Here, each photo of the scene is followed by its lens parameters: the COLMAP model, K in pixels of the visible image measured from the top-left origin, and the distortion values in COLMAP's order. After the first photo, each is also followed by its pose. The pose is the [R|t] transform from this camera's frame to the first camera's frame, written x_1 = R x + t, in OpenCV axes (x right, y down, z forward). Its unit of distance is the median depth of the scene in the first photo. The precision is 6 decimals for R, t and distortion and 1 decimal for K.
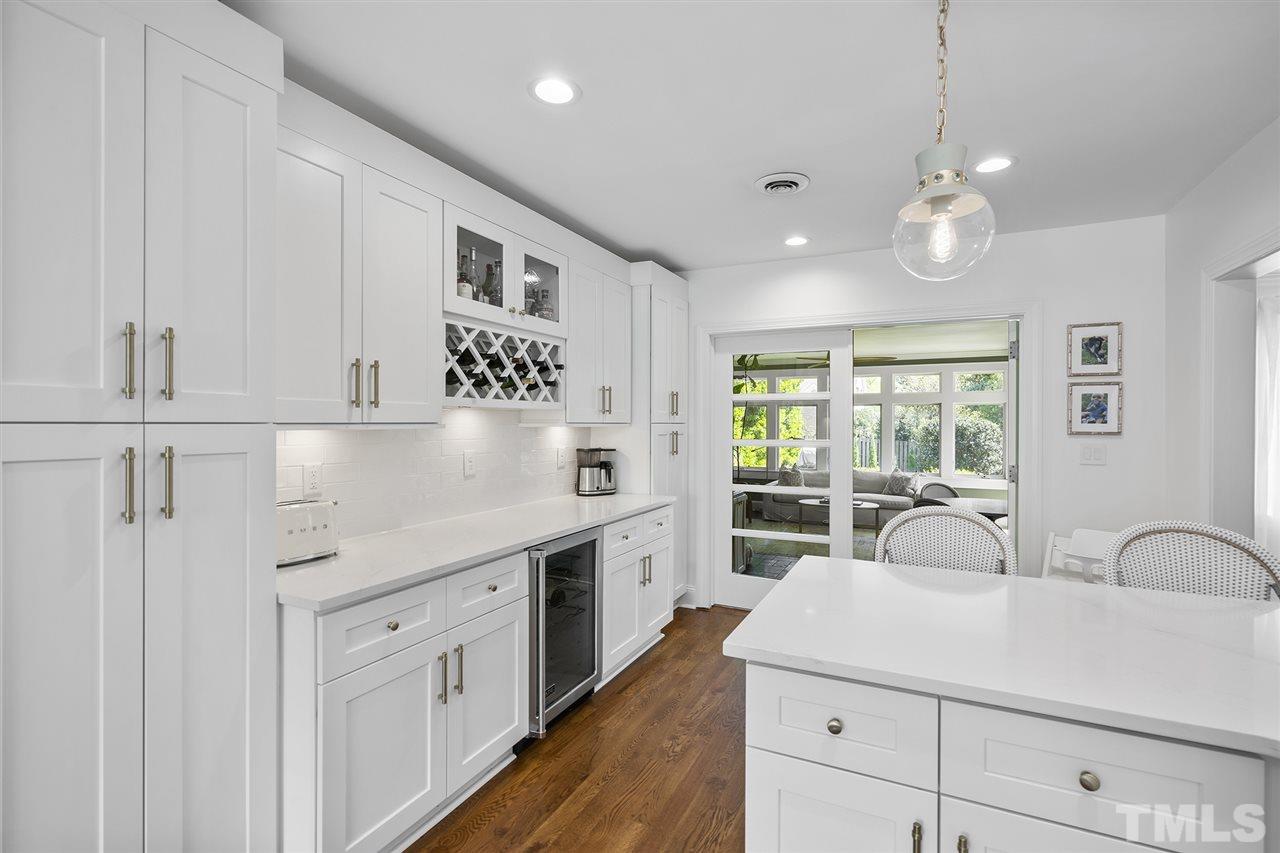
lens RADIAL K [[581.6, 0, 642.7], [0, 581.6, 428.9], [0, 0, 1]] dist [-0.002442, 0.003201]
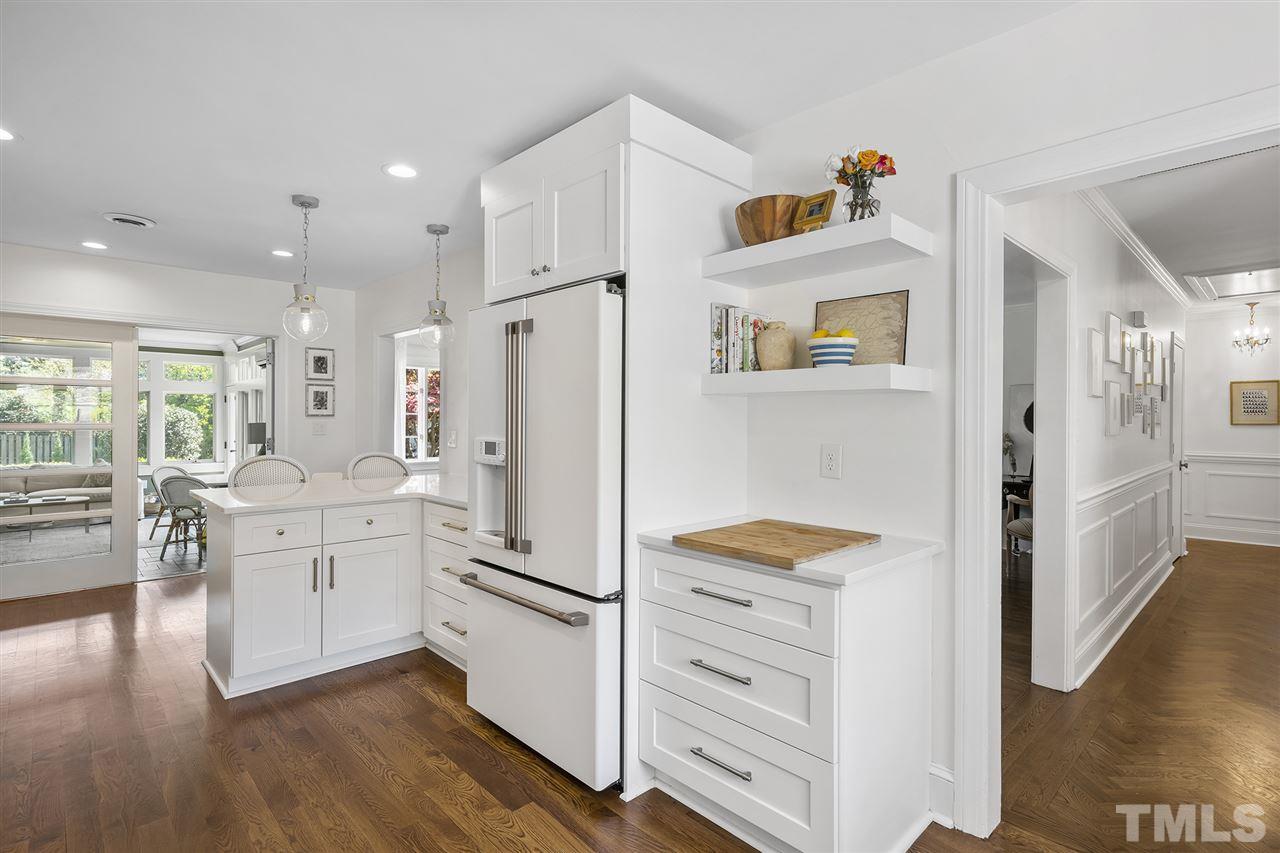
lens RADIAL K [[618.9, 0, 642.1], [0, 618.9, 418.9], [0, 0, 1]] dist [0.000716, 0.001554]
pose [[0.344115, -0.003707, 0.938920, -0.964633], [0.006618, 0.999977, 0.001522, 0.036892], [-0.938904, 0.005690, 0.344131, -0.789892]]
